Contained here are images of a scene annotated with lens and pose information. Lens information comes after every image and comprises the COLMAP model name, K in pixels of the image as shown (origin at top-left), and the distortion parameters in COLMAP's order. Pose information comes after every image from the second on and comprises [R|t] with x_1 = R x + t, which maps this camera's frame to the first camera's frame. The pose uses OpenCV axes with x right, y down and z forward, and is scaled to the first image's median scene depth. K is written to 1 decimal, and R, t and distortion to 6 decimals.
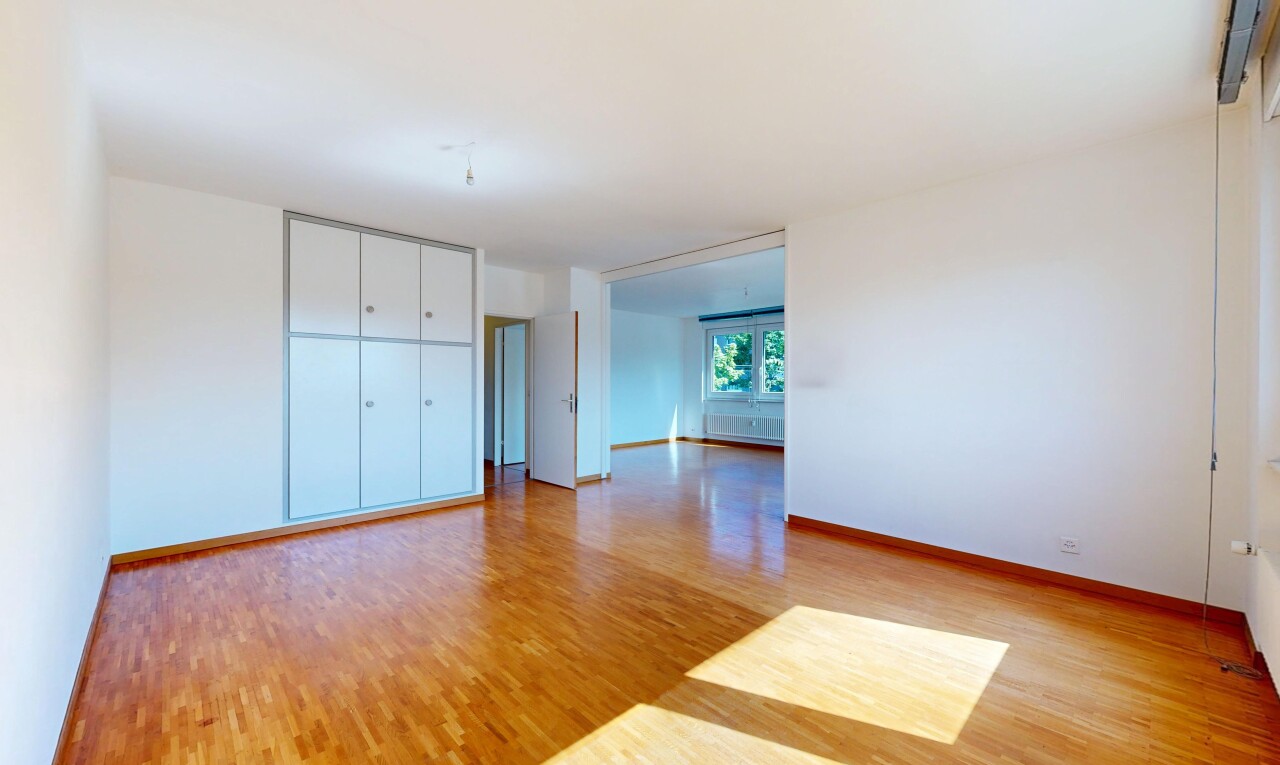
lens RADIAL K [[499.6, 0, 640.0], [0, 499.6, 382.5], [0, 0, 1]] dist [-0.000097, -0.000007]
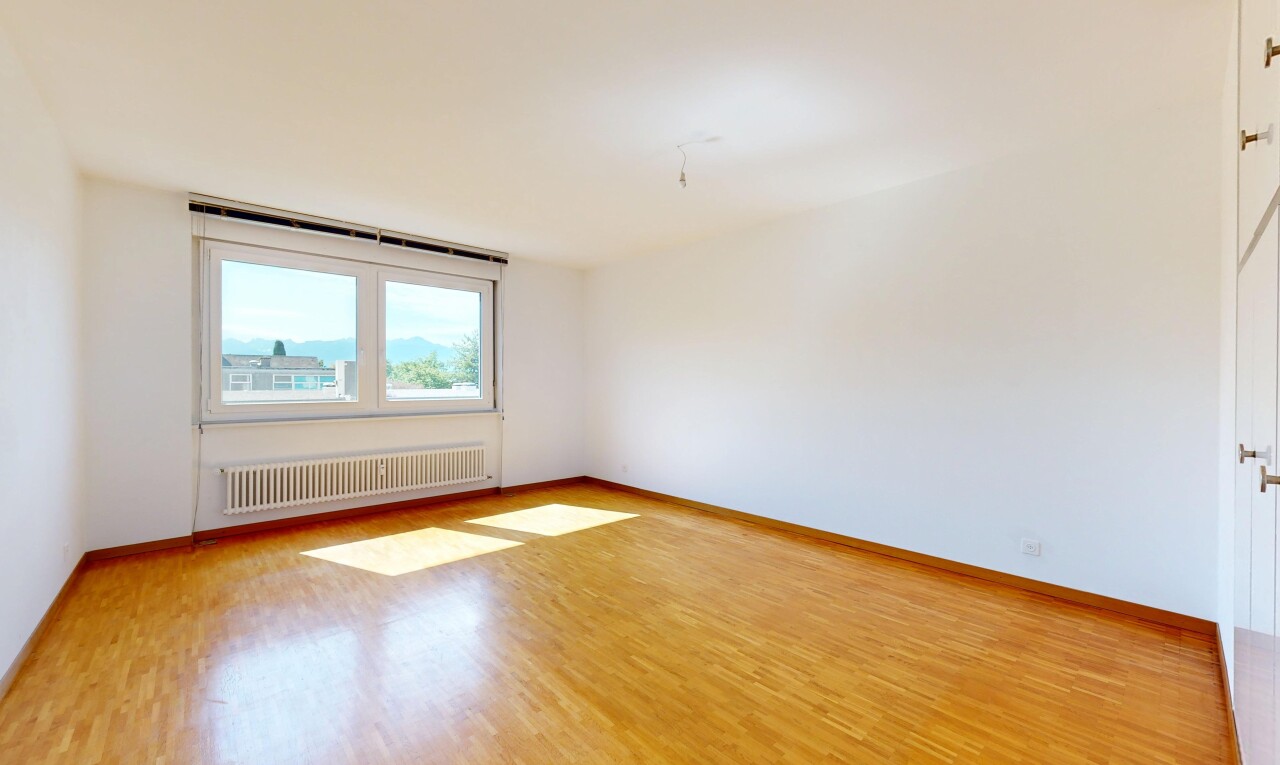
lens RADIAL K [[499.6, 0, 640.0], [0, 499.6, 382.5], [0, 0, 1]] dist [-0.000097, -0.000007]
pose [[-0.999740, -0.002156, 0.022679, -0.081328], [-0.002180, 0.999997, -0.001037, 0.000527], [-0.022677, -0.001086, -0.999742, 0.588968]]
